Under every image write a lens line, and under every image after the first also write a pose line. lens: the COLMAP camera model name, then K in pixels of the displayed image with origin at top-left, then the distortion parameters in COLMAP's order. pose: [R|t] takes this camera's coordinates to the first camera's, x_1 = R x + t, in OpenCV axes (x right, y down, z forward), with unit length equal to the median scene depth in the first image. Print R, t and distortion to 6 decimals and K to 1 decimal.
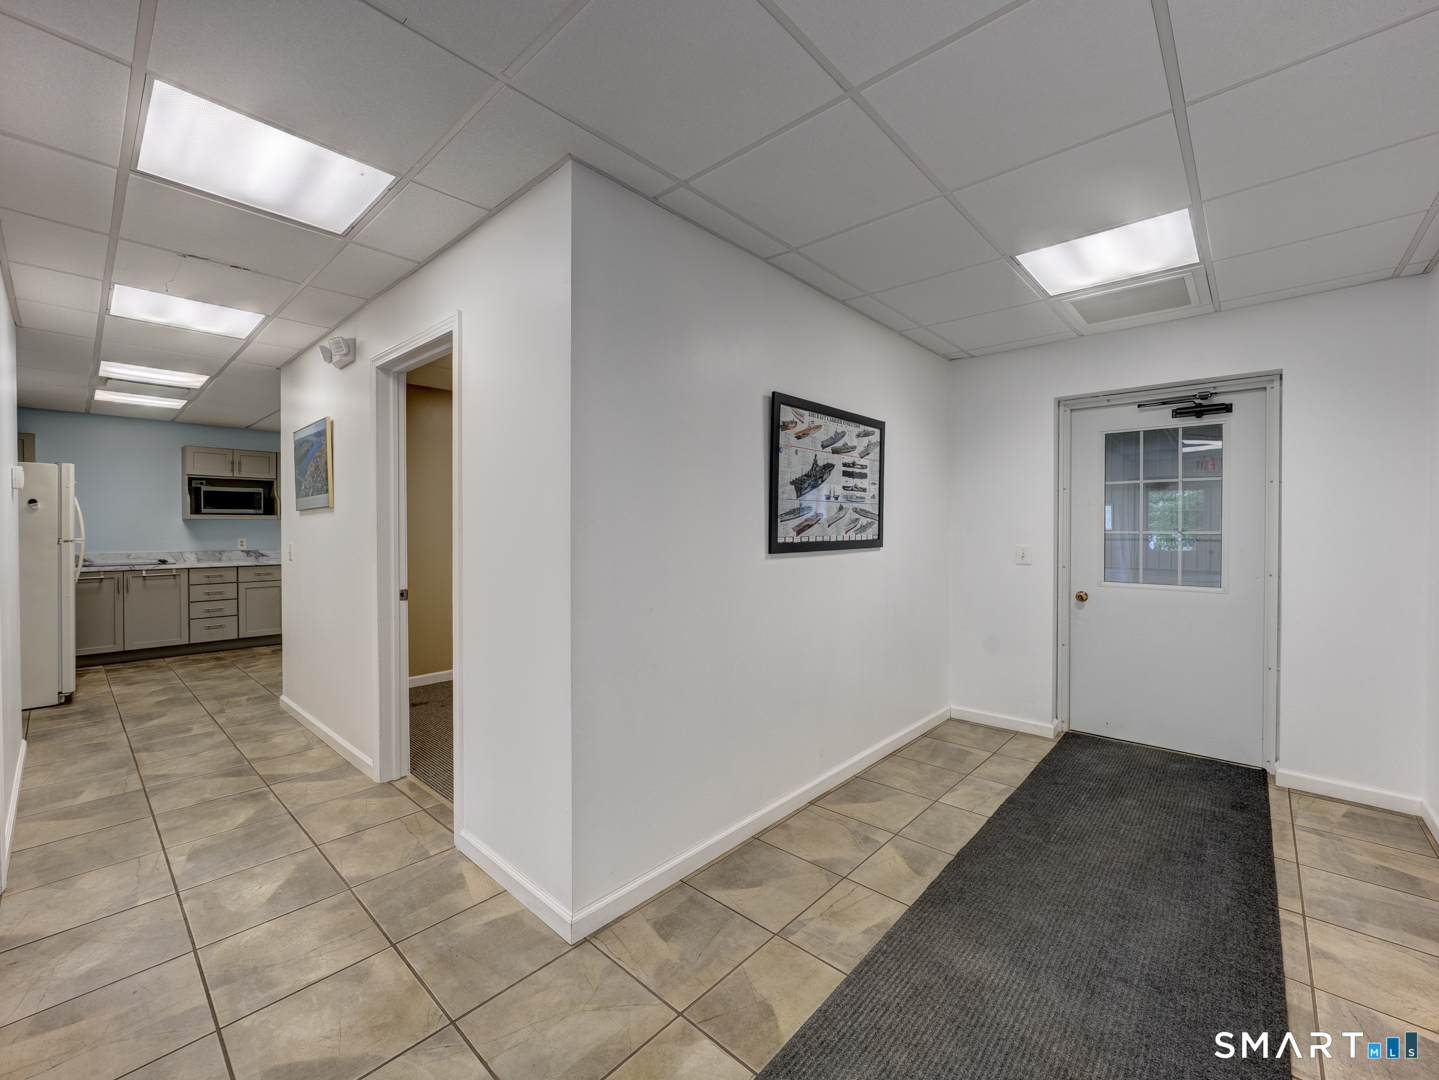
lens RADIAL K [[575.5, 0, 726.3], [0, 575.5, 531.2], [0, 0, 1]] dist [-0.000240, -0.000016]
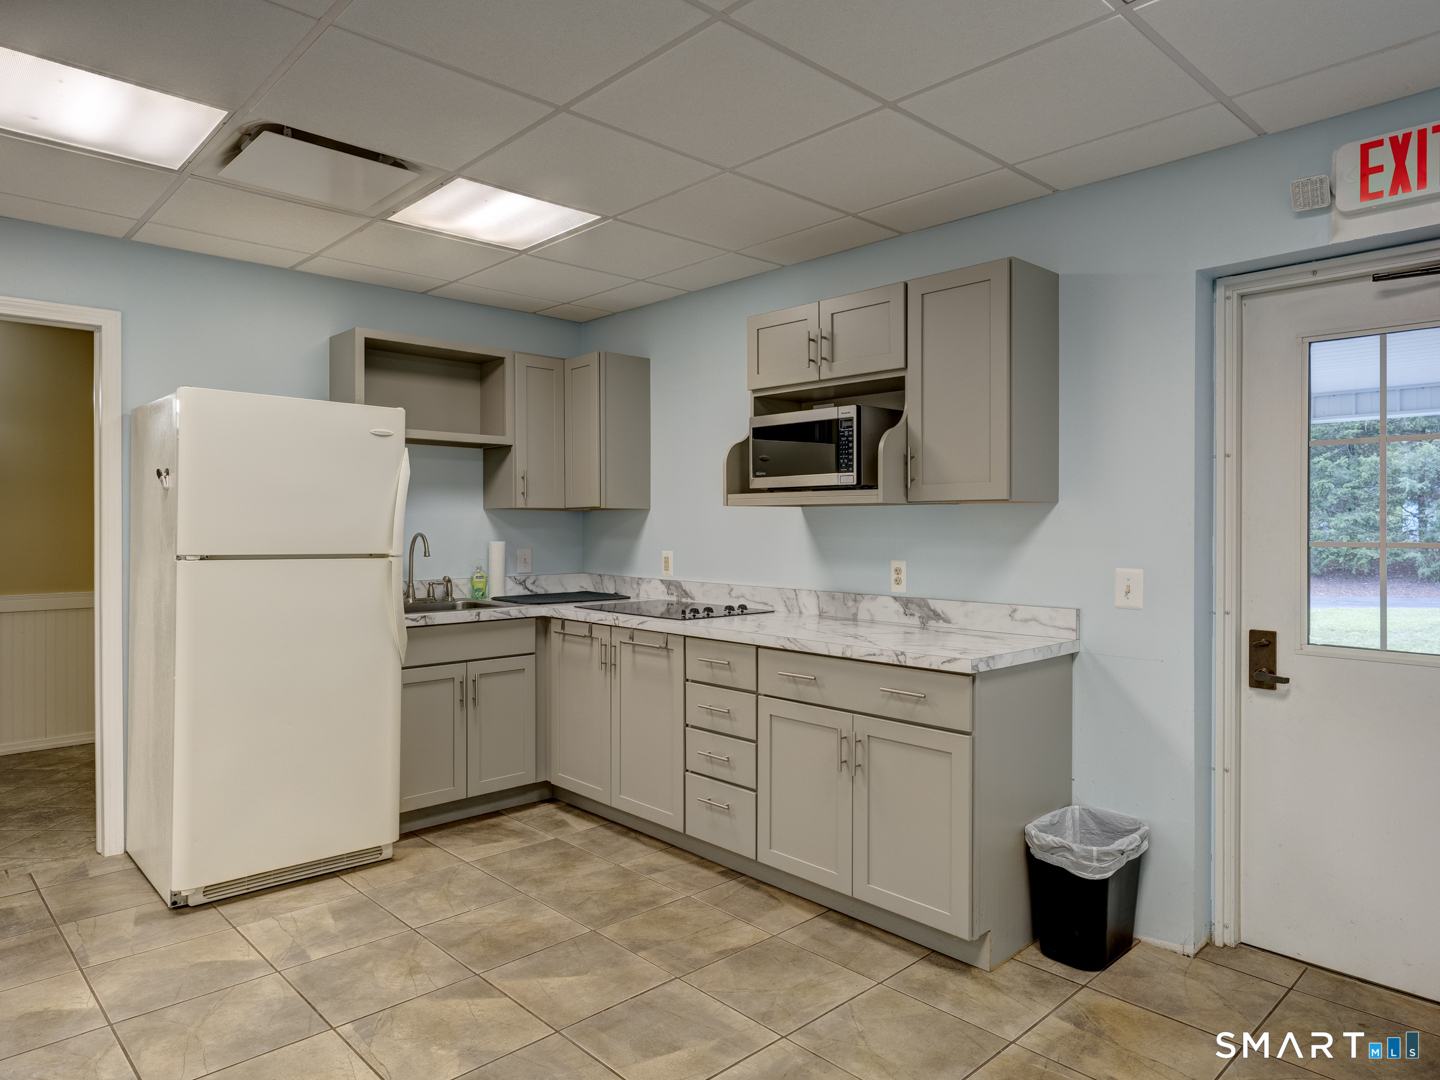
lens RADIAL K [[913.3, 0, 718.6], [0, 913.3, 535.8], [0, 0, 1]] dist [0.001693, 0.000053]
pose [[-0.062245, 0.004070, -0.998053, -0.309740], [-0.011351, 0.999924, 0.004786, -0.003961], [0.997996, 0.011627, -0.062194, 0.975378]]
